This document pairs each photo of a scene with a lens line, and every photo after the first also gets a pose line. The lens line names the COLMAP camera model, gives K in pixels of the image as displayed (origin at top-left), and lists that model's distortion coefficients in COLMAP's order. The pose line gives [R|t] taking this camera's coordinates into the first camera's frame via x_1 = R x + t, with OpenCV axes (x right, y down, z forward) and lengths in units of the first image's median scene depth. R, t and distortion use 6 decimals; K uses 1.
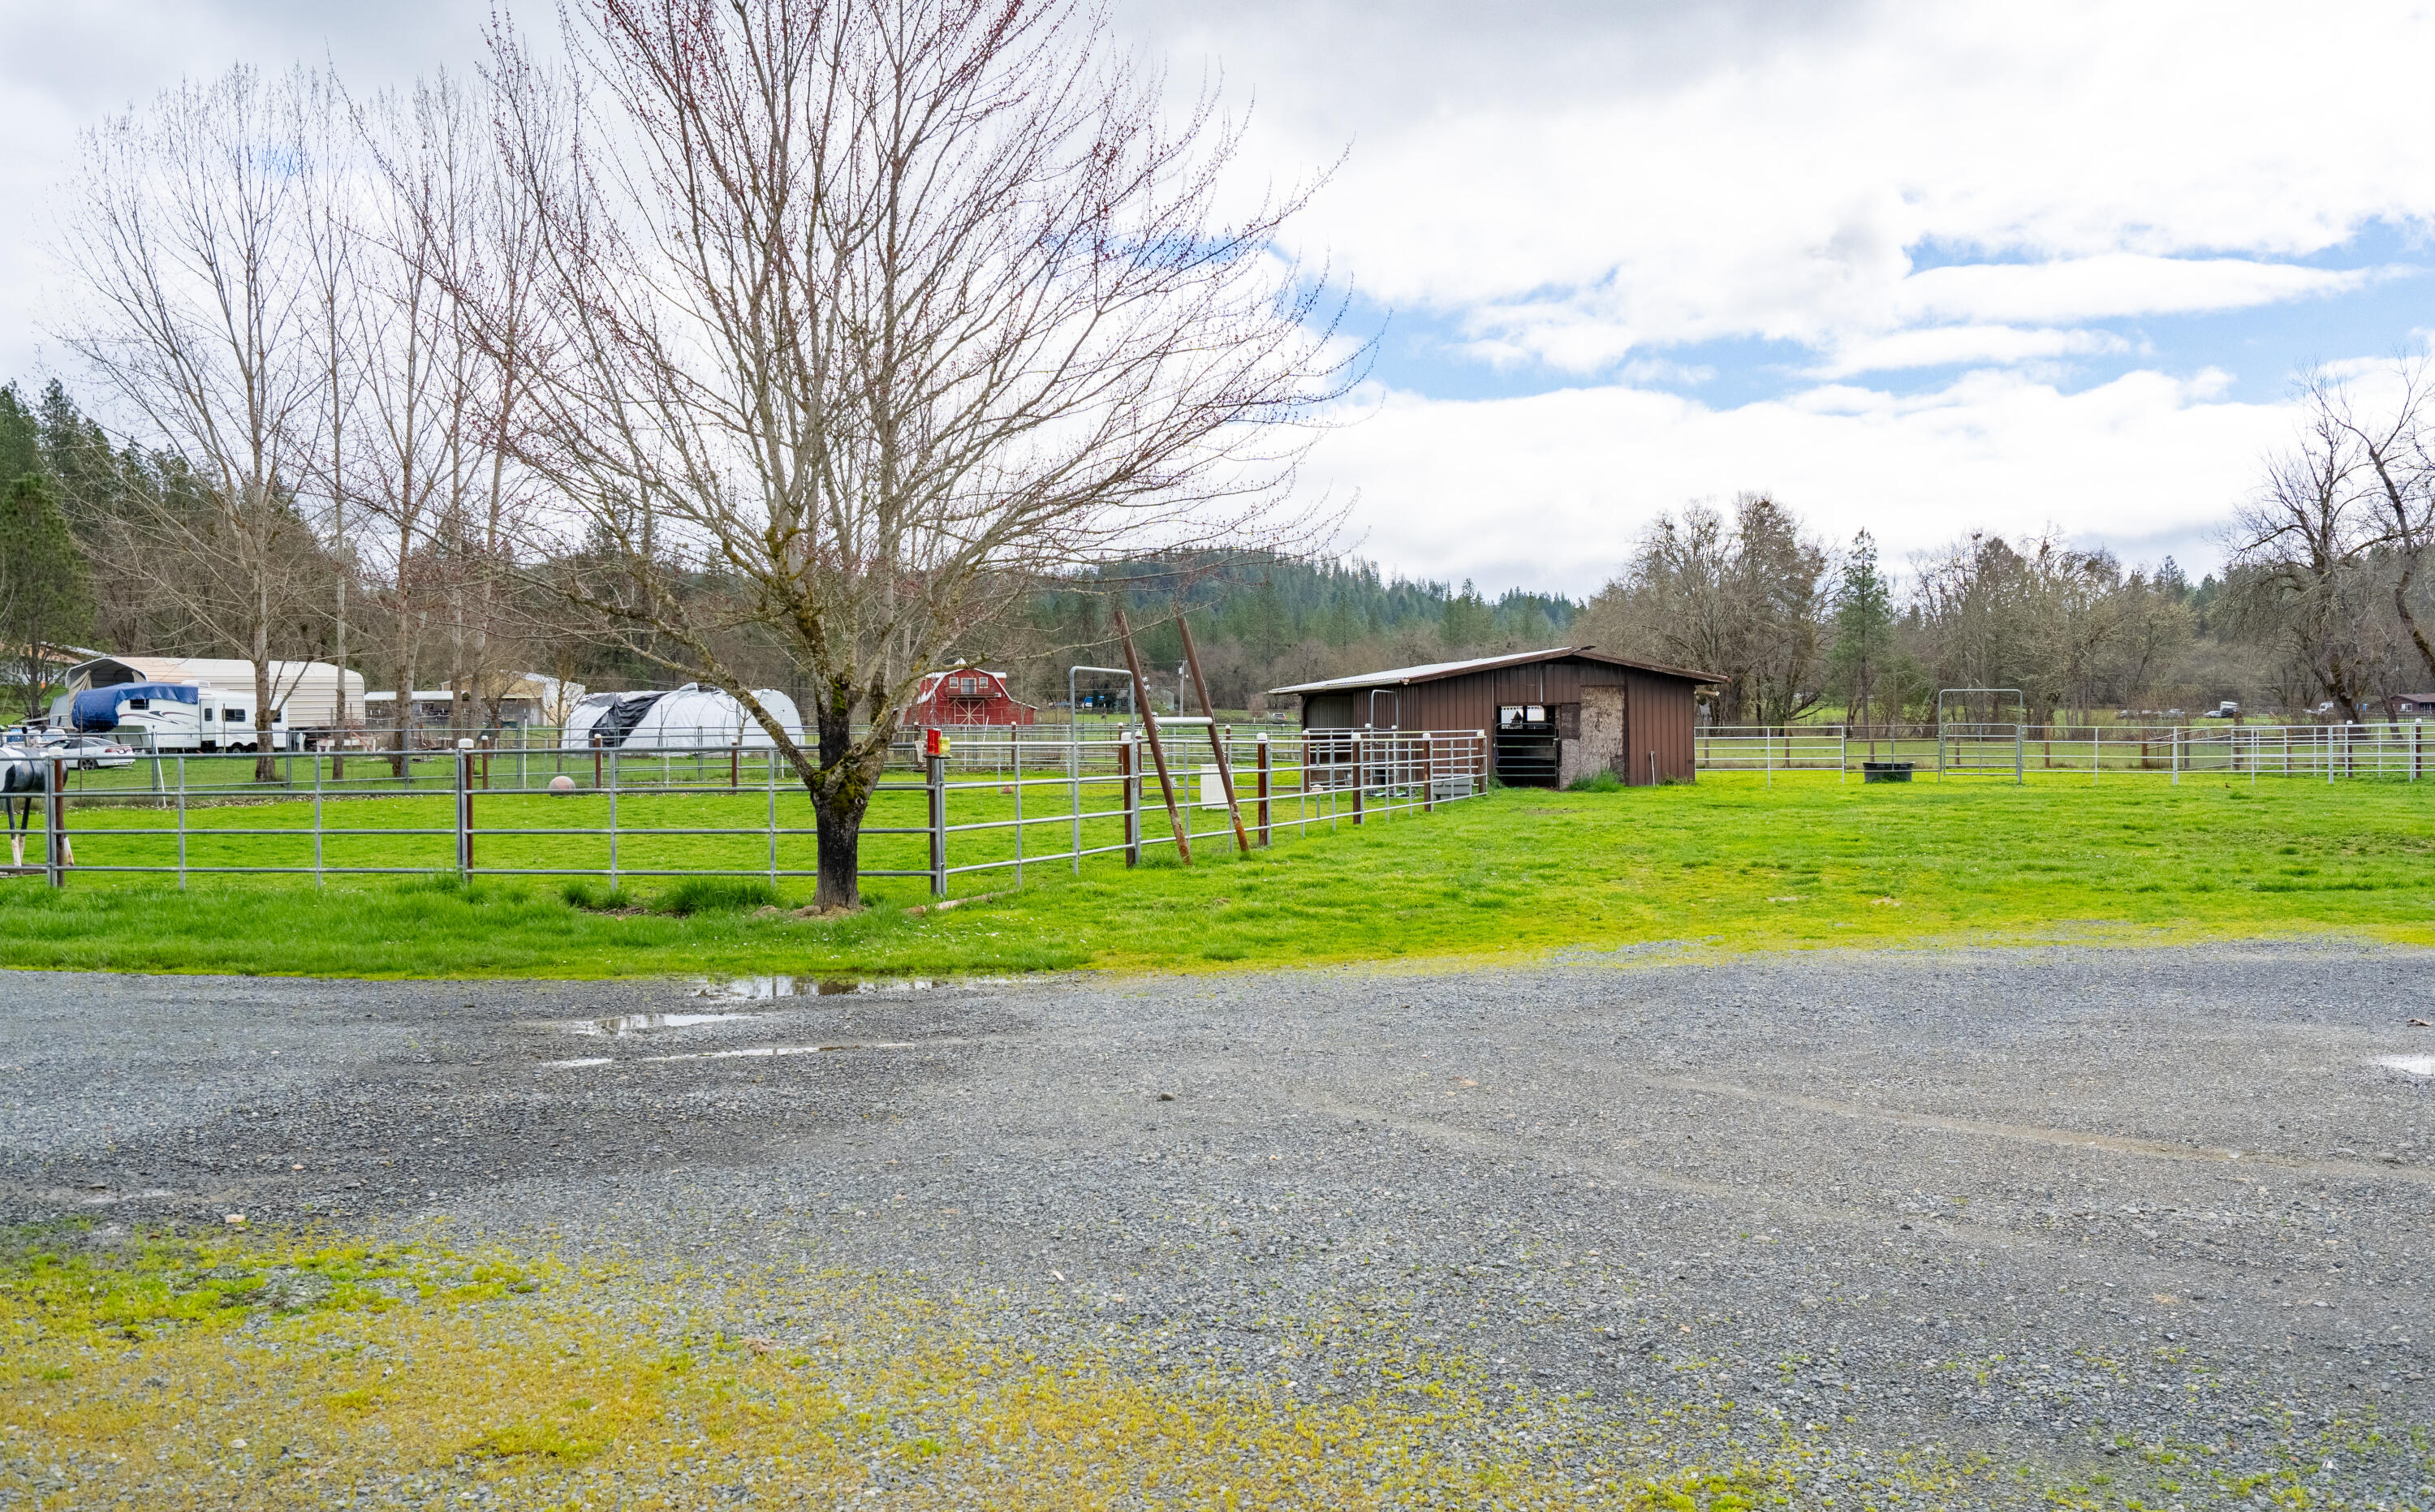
lens RADIAL K [[2047.6, 0, 1218.0], [0, 2047.6, 756.8], [0, 0, 1]] dist [0.005634, -0.024422]
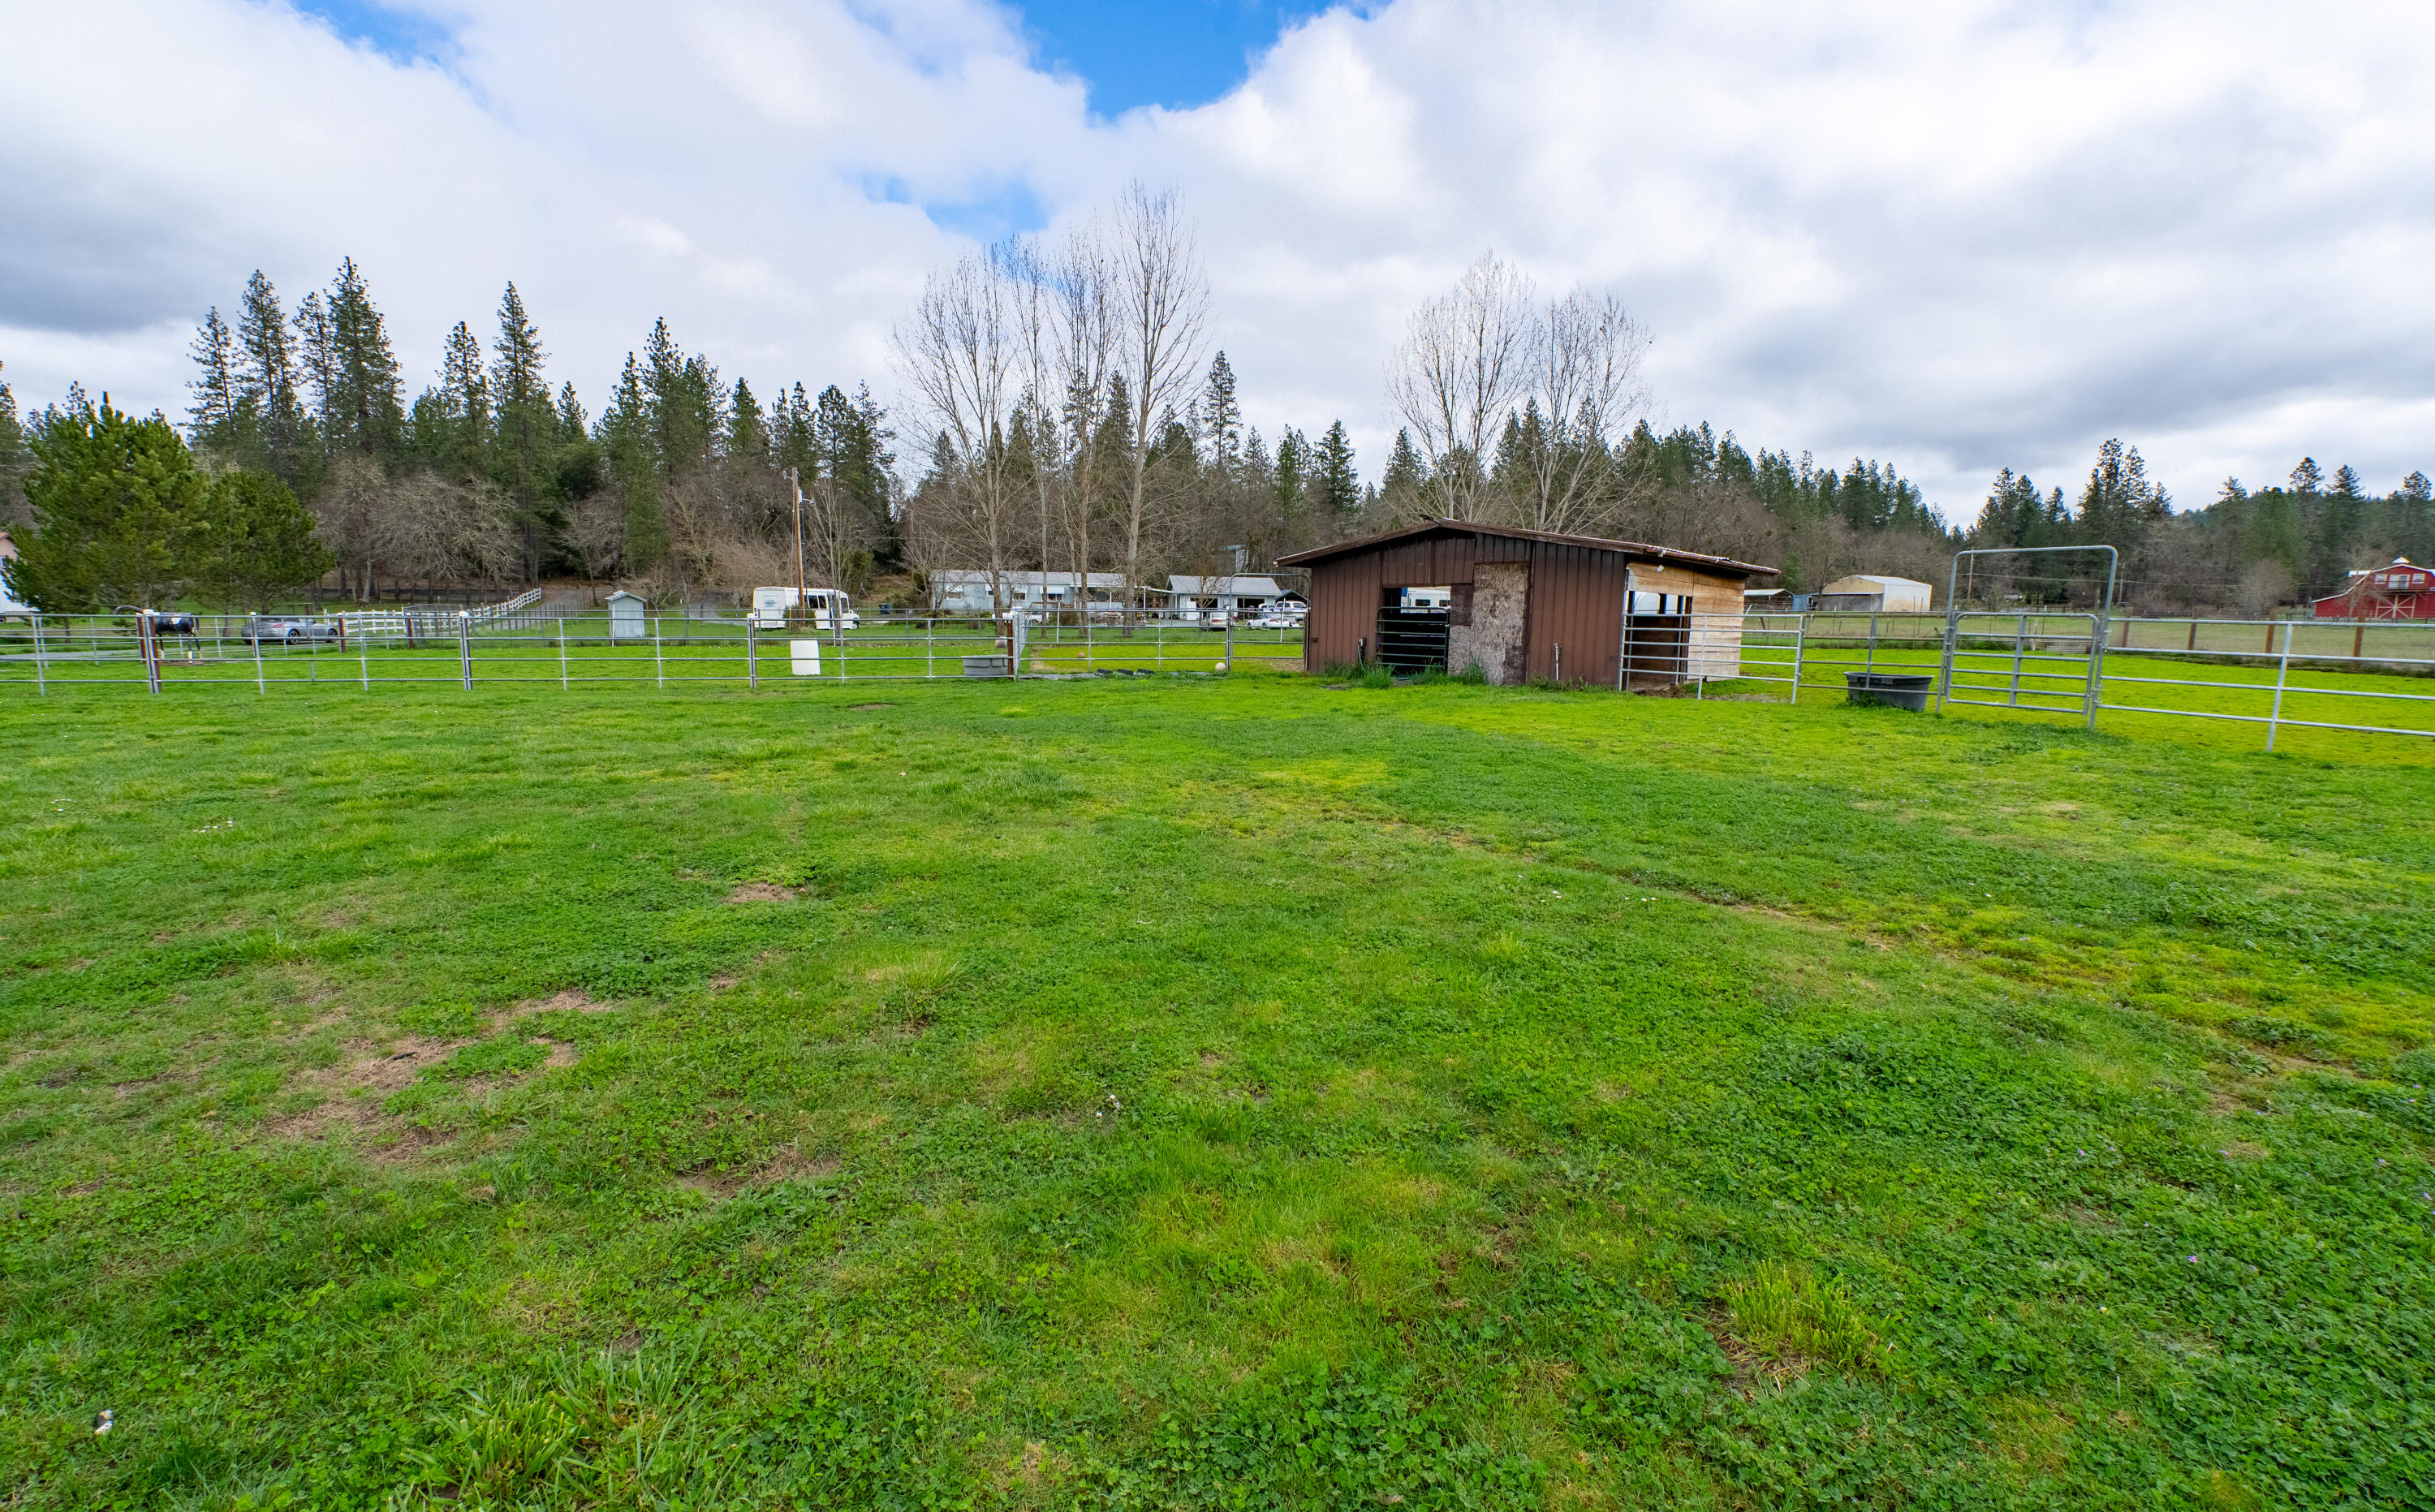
lens RADIAL K [[1090.7, 0, 1222.5], [0, 1090.7, 762.0], [0, 0, 1]] dist [-0.007265, 0.003285]
pose [[0.491468, 0.127484, -0.861514, 0.232698], [-0.021837, 0.990721, 0.134146, -0.004956], [0.870622, -0.047115, 0.489692, 0.300041]]
